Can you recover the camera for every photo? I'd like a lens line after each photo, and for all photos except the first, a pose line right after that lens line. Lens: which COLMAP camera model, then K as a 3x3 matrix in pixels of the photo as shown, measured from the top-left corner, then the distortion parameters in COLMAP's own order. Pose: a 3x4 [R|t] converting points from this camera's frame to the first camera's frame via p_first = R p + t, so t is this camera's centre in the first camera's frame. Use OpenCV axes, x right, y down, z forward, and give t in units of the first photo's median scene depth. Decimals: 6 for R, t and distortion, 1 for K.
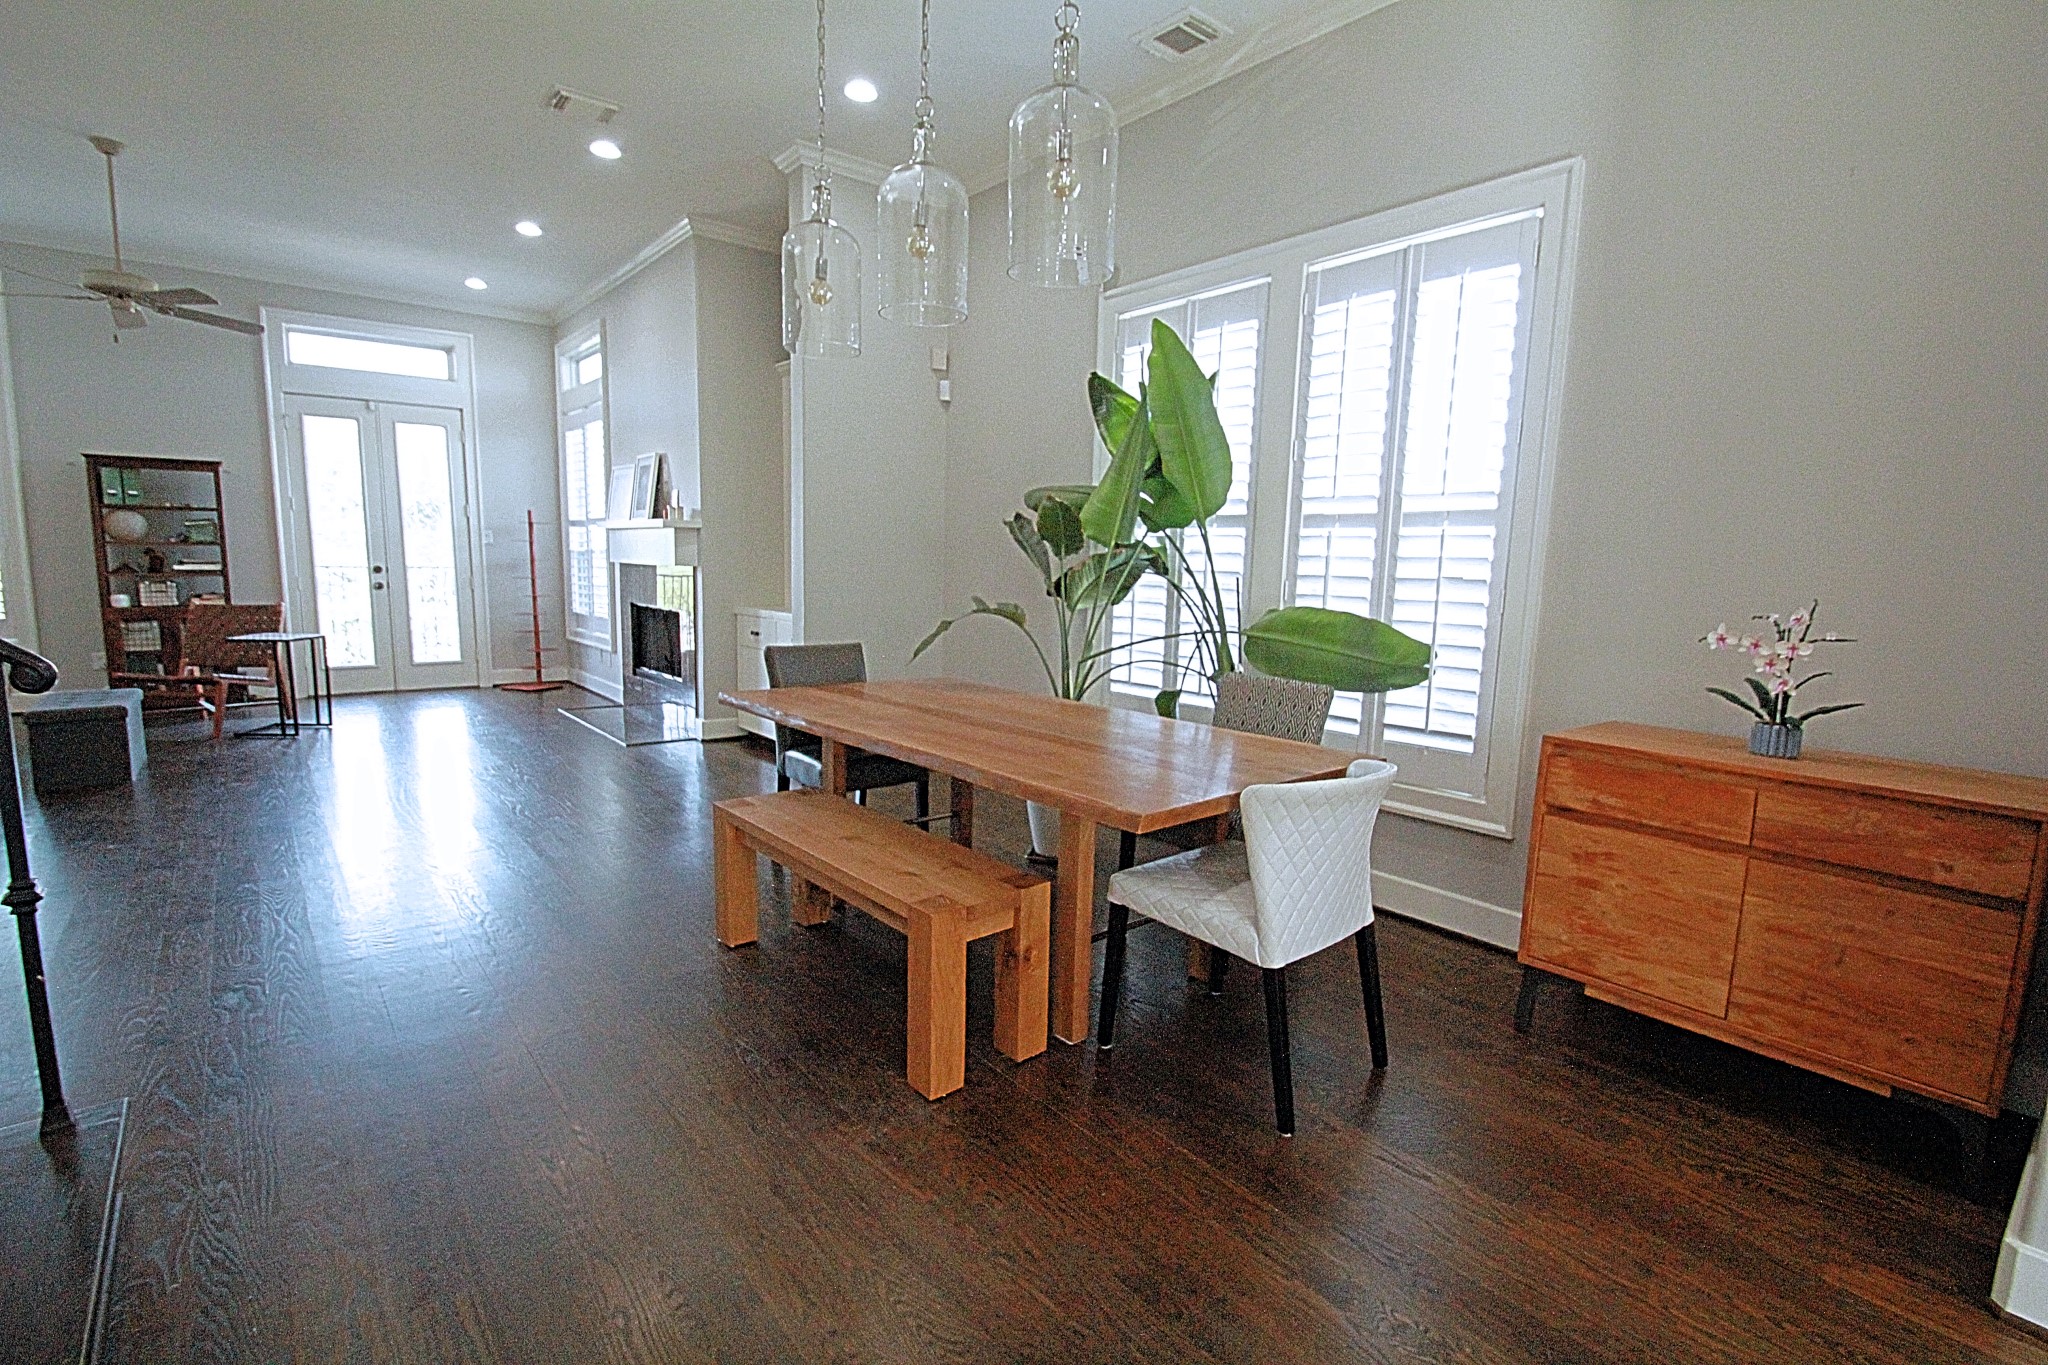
lens RADIAL K [[957.7, 0, 1060.7], [0, 957.7, 703.1], [0, 0, 1]] dist [-0.015546, -0.004164]
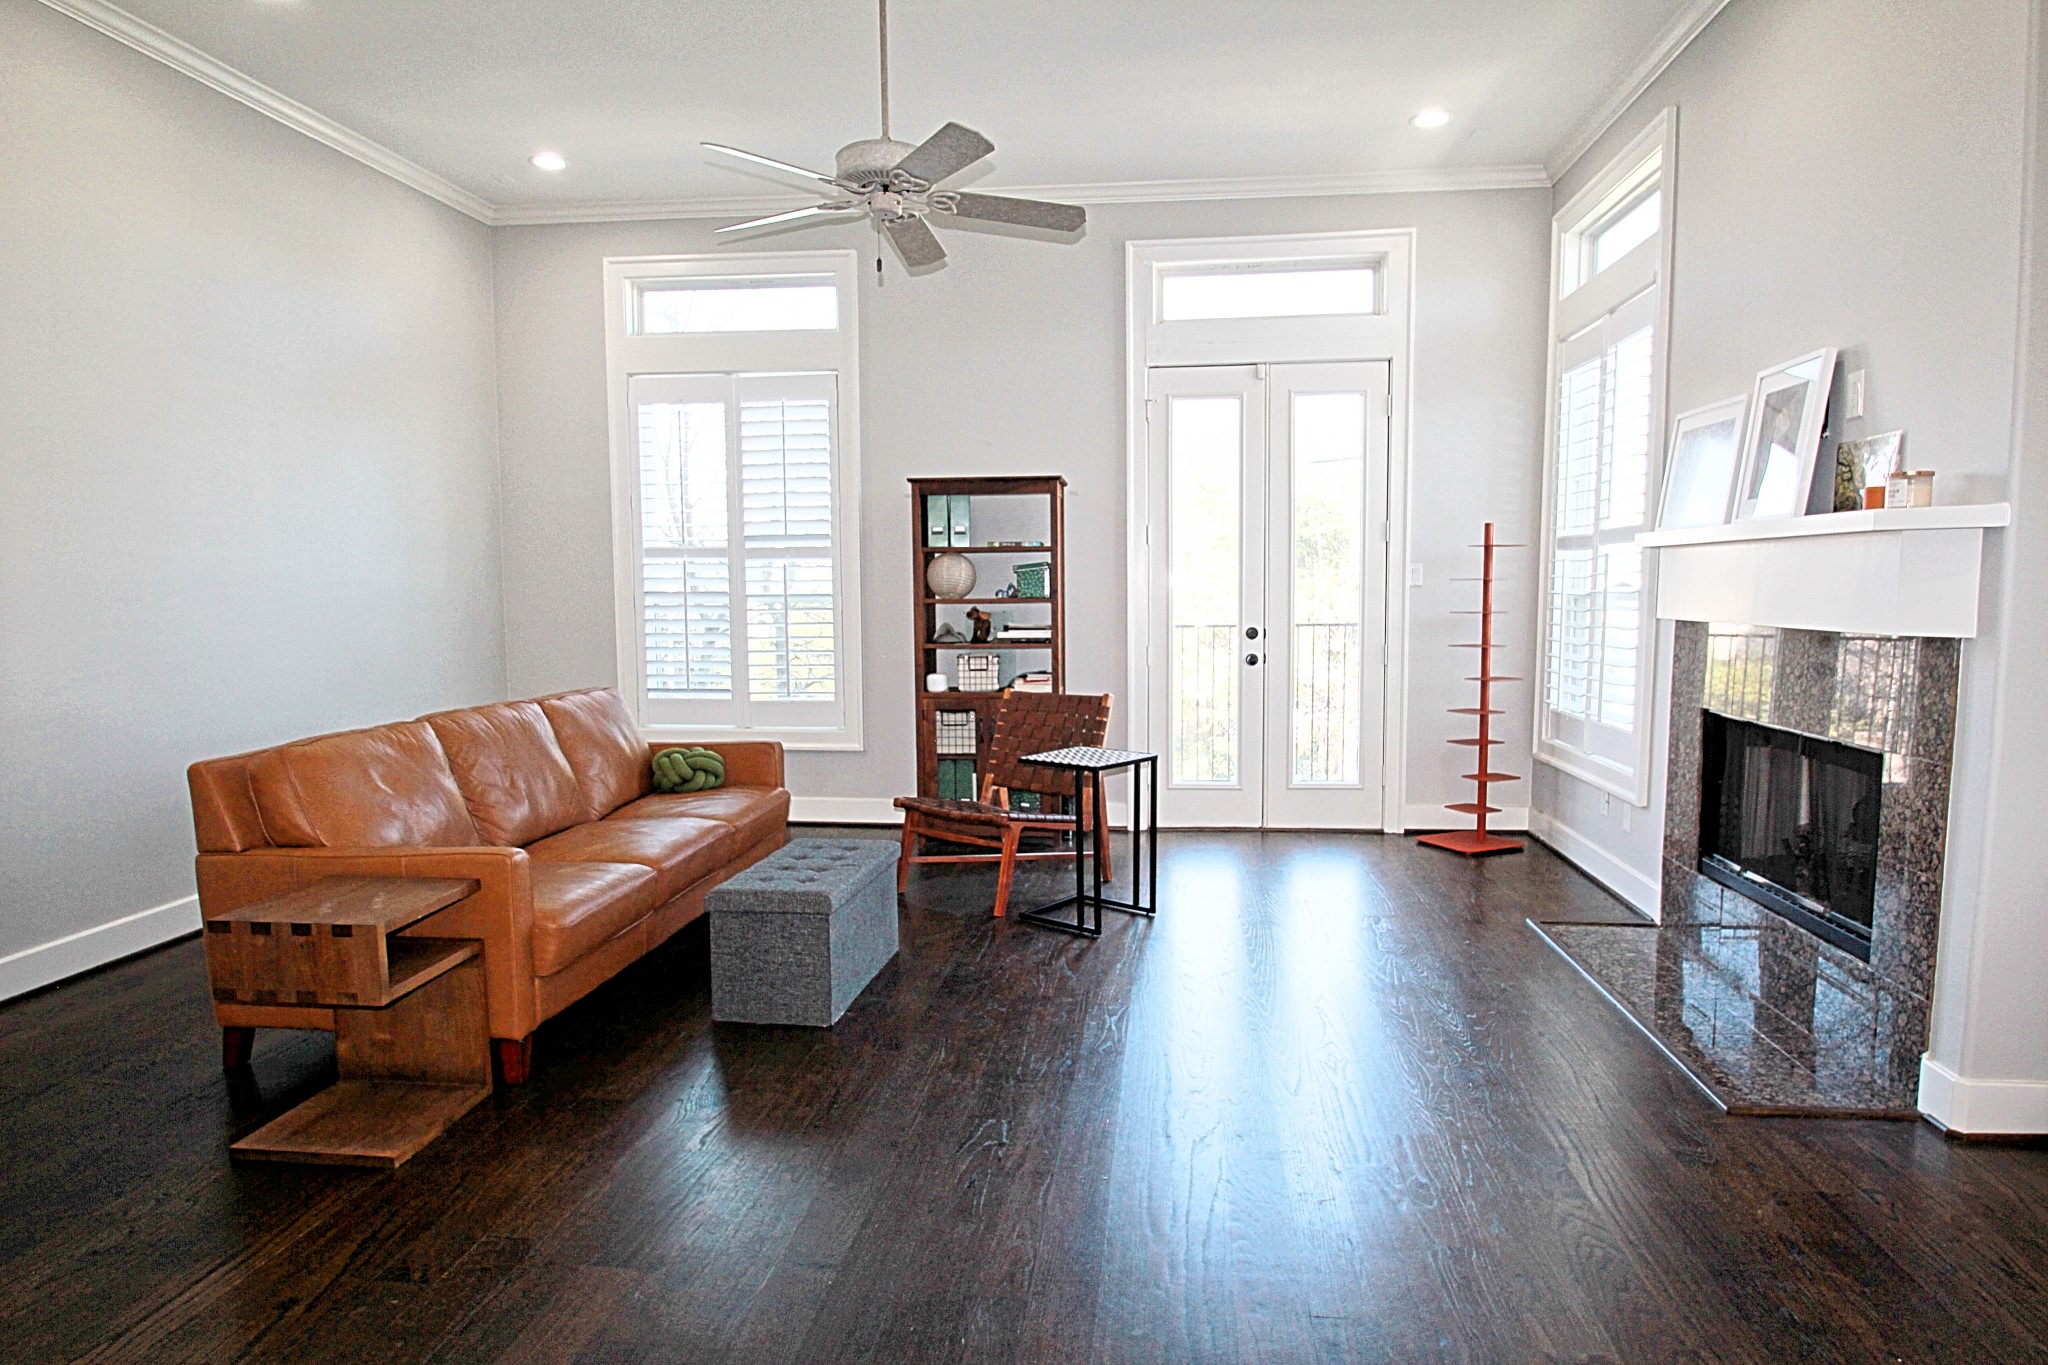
lens RADIAL K [[1234.0, 0, 1020.3], [0, 1234.0, 735.5], [0, 0, 1]] dist [-0.050689, -0.000206]
pose [[0.677838, 0.053817, -0.733239, -0.267611], [-0.080517, 0.996752, -0.001276, -0.071533], [0.730789, 0.059903, 0.679970, 0.404611]]
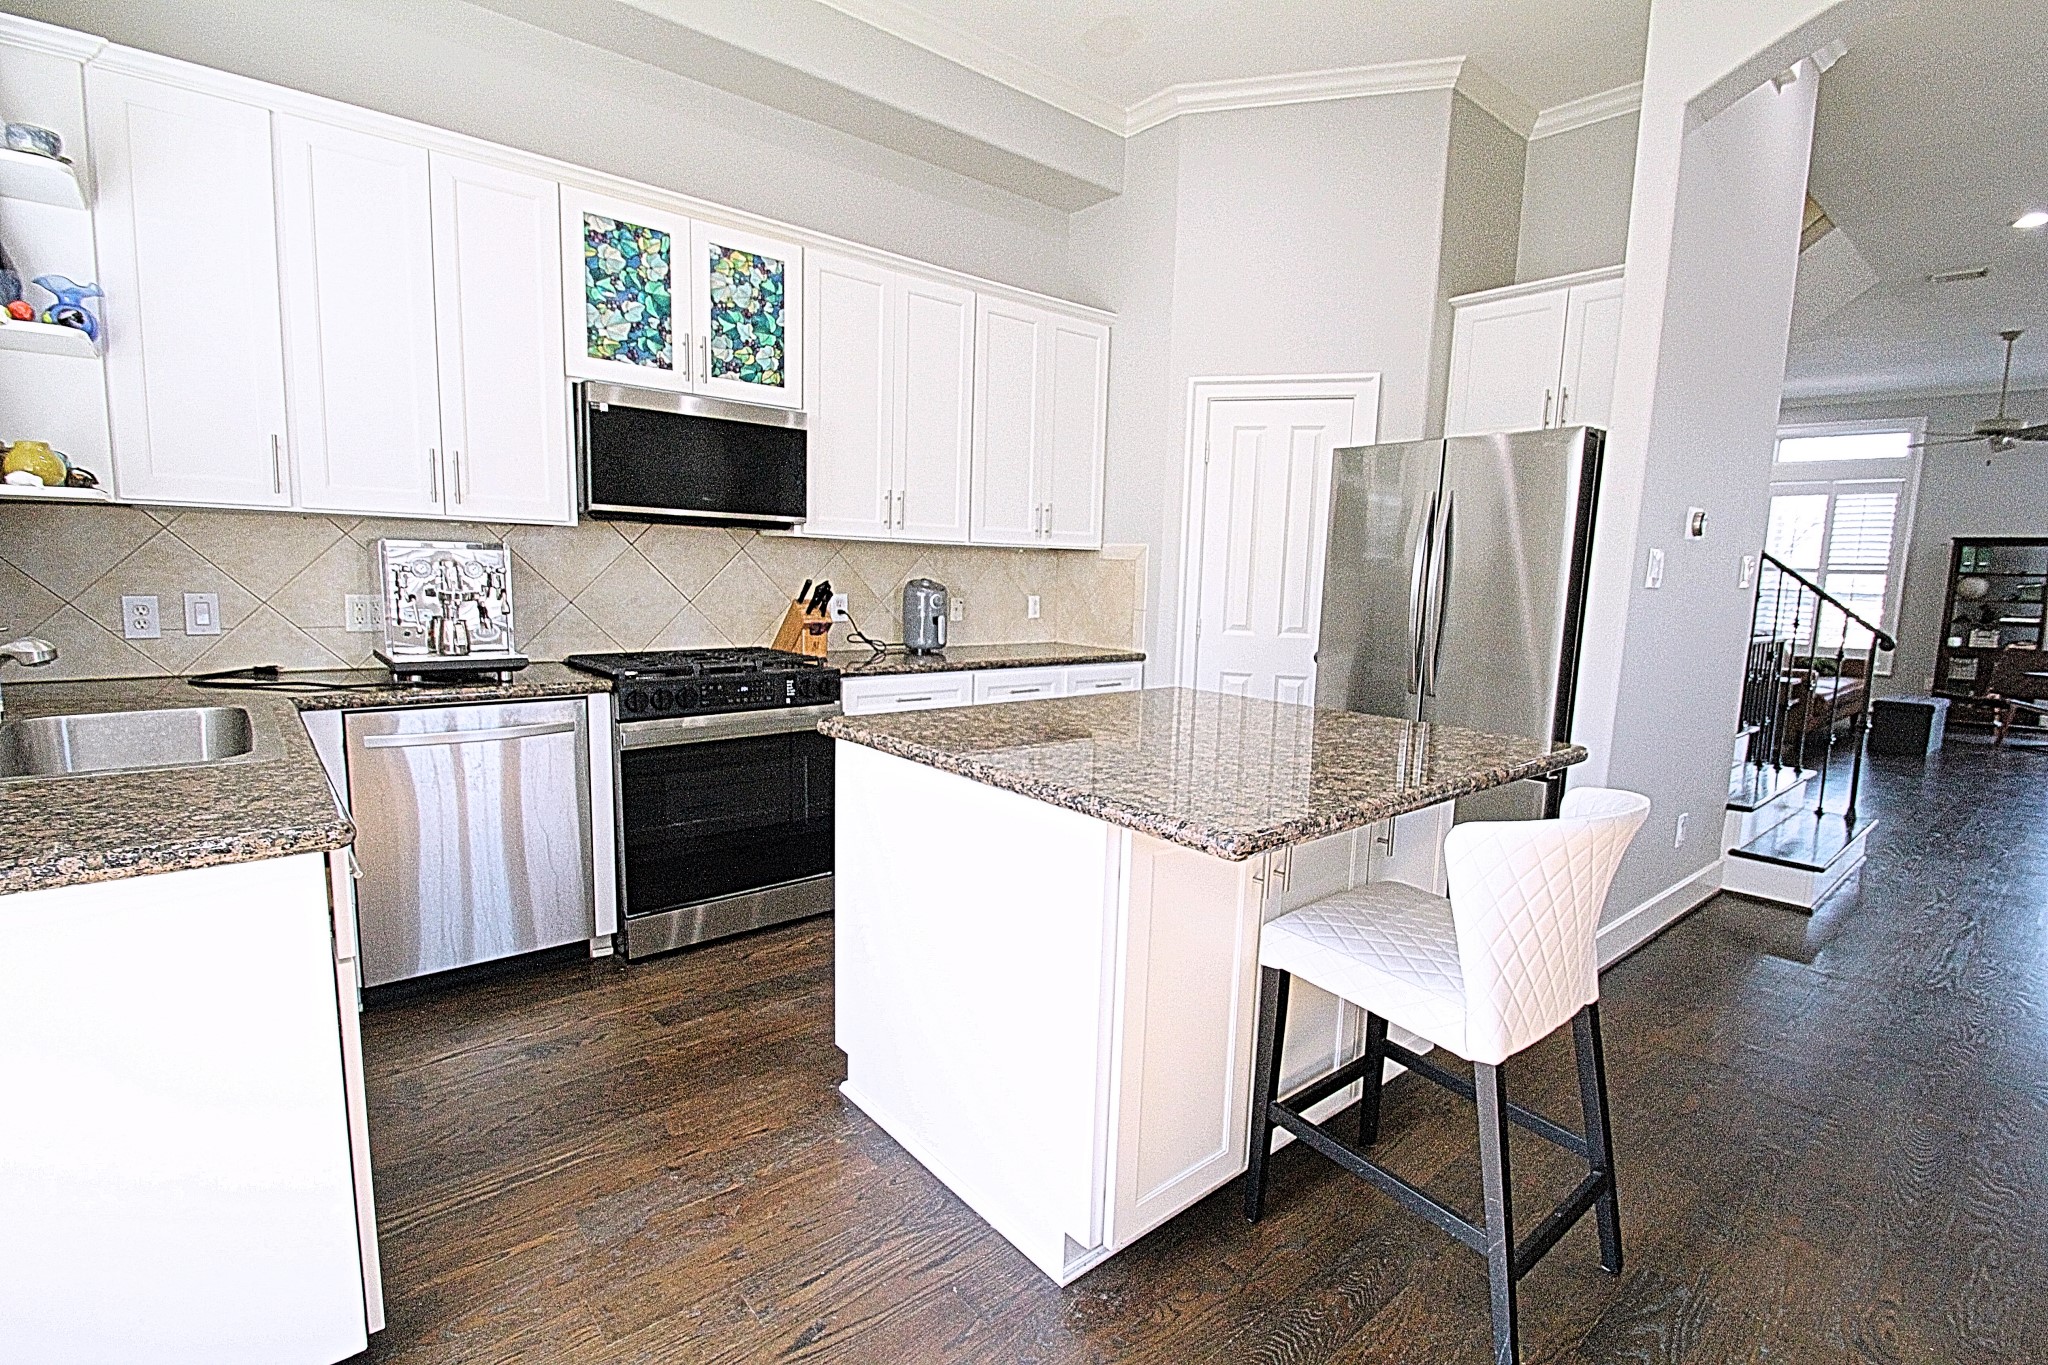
lens RADIAL K [[957.7, 0, 1024.1], [0, 957.7, 694.9], [0, 0, 1]] dist [-0.015546, -0.004164]
pose [[-0.006744, 0.099855, -0.994979, 0.378936], [-0.173195, 0.979848, 0.099510, 0.065297], [0.984864, 0.172996, 0.010686, -0.339888]]
